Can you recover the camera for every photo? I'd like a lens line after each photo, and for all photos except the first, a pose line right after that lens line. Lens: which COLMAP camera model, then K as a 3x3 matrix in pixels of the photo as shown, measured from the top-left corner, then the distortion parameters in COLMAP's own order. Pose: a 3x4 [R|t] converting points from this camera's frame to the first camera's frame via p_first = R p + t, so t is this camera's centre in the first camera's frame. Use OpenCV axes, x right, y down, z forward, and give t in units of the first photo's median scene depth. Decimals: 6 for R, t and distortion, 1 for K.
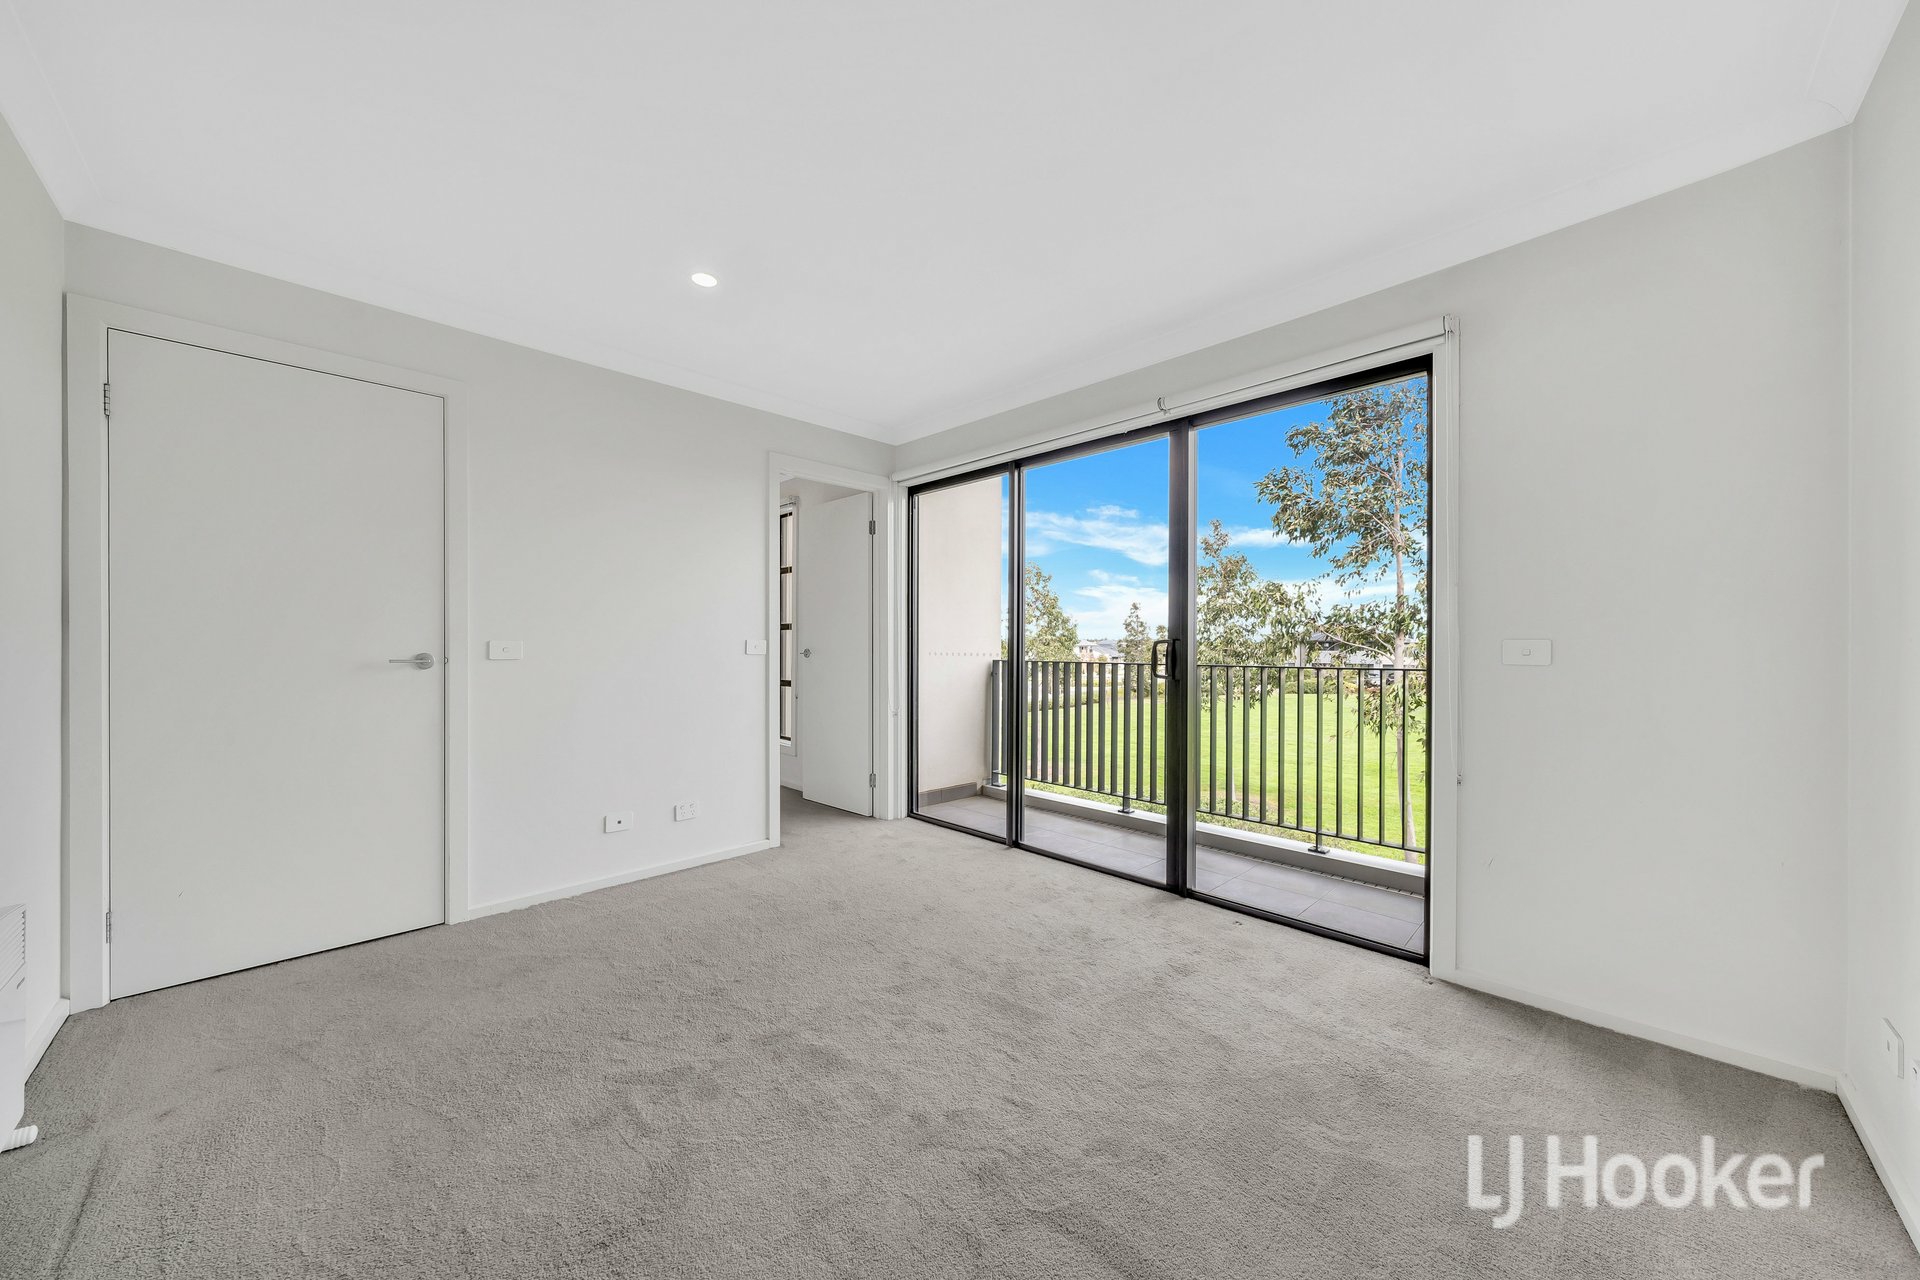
lens RADIAL K [[664.0, 0, 935.7], [0, 664.0, 643.6], [0, 0, 1]] dist [0.000085, 0.000028]
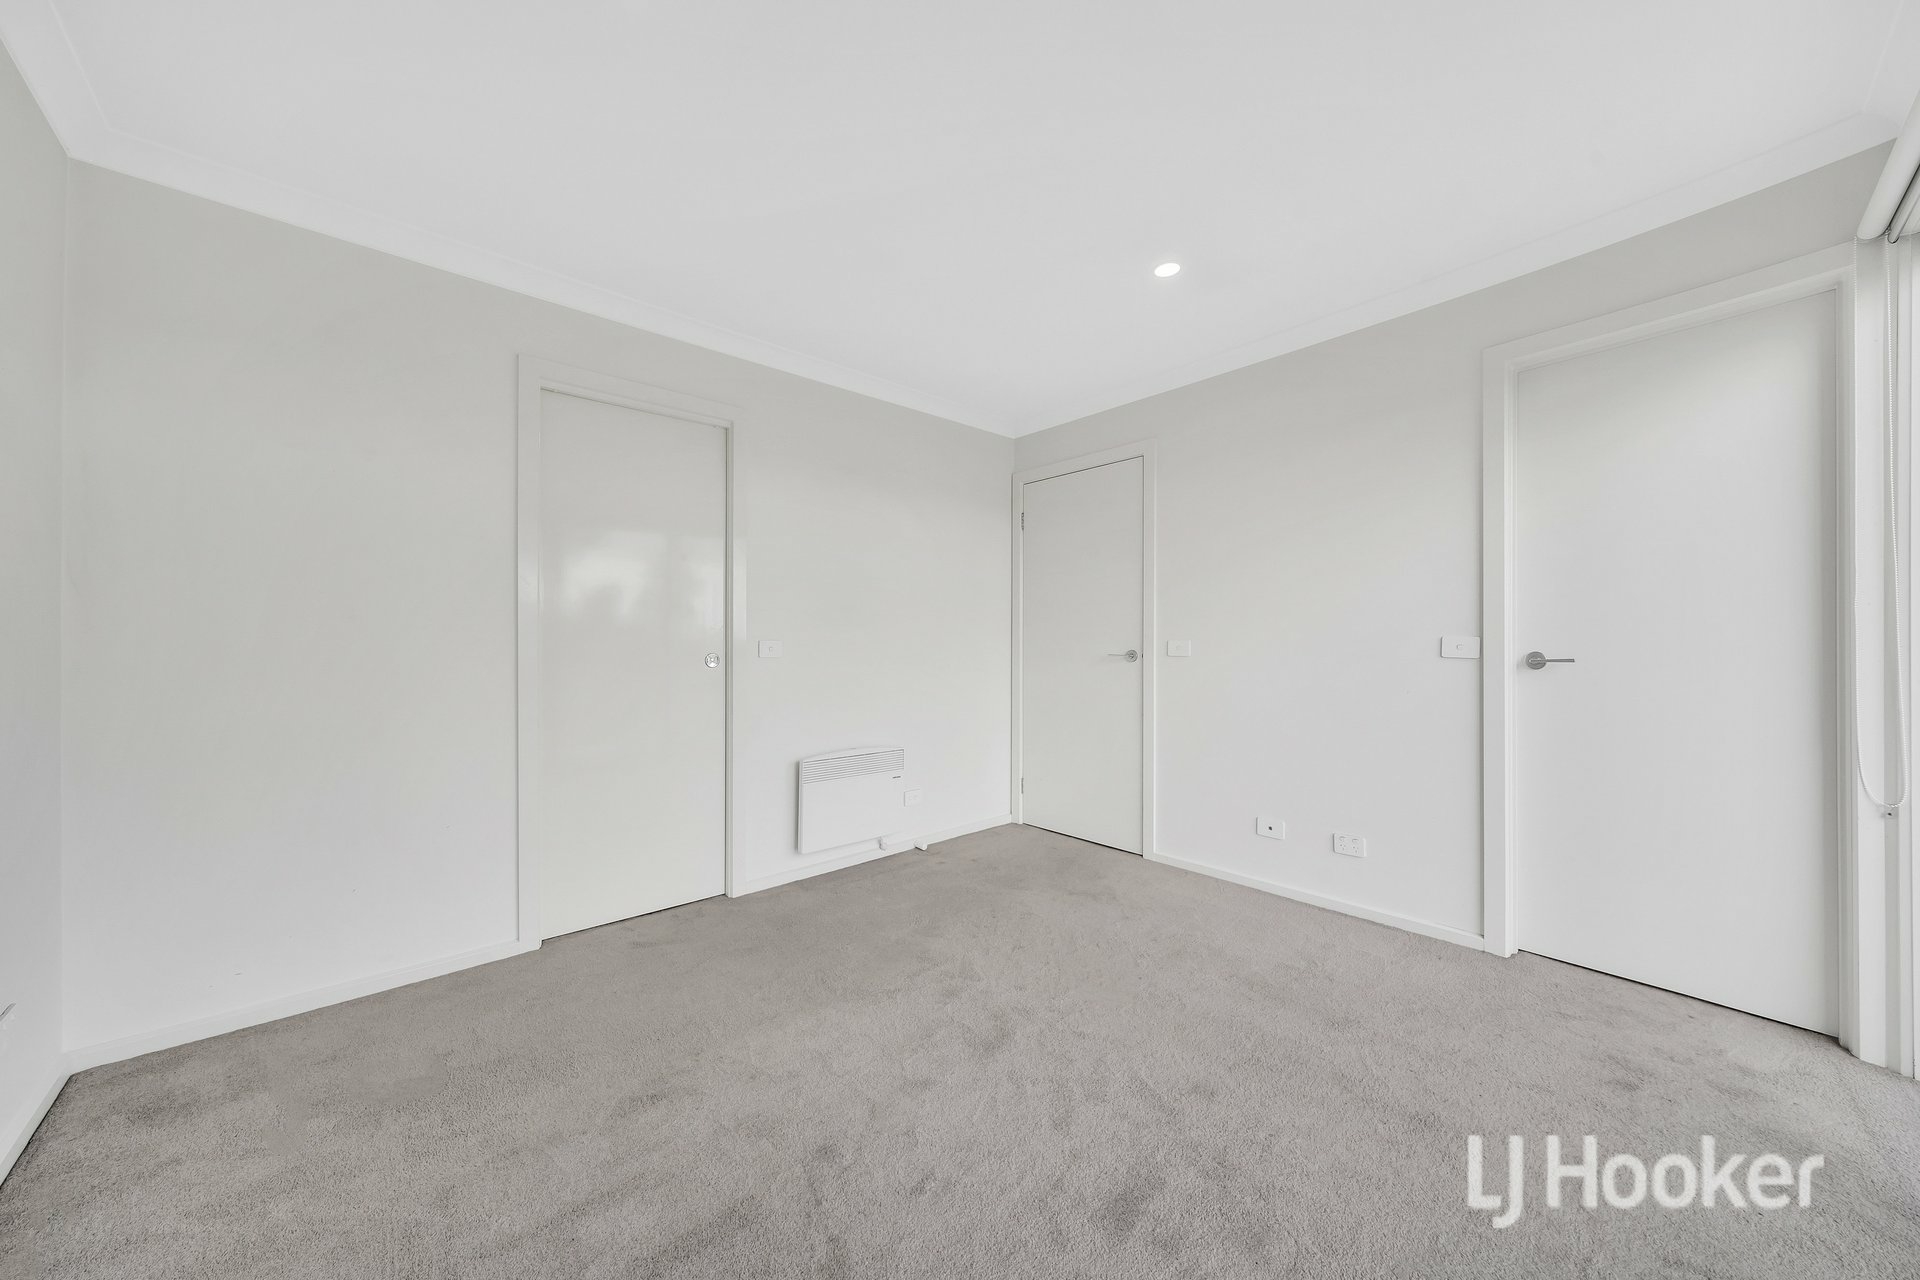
lens RADIAL K [[664.0, 0, 935.7], [0, 664.0, 643.6], [0, 0, 1]] dist [0.000085, 0.000028]
pose [[-0.051569, -0.002552, -0.998666, 0.594982], [-0.003732, 0.999990, -0.002363, 0.006070], [0.998662, 0.003606, -0.051578, 0.656018]]
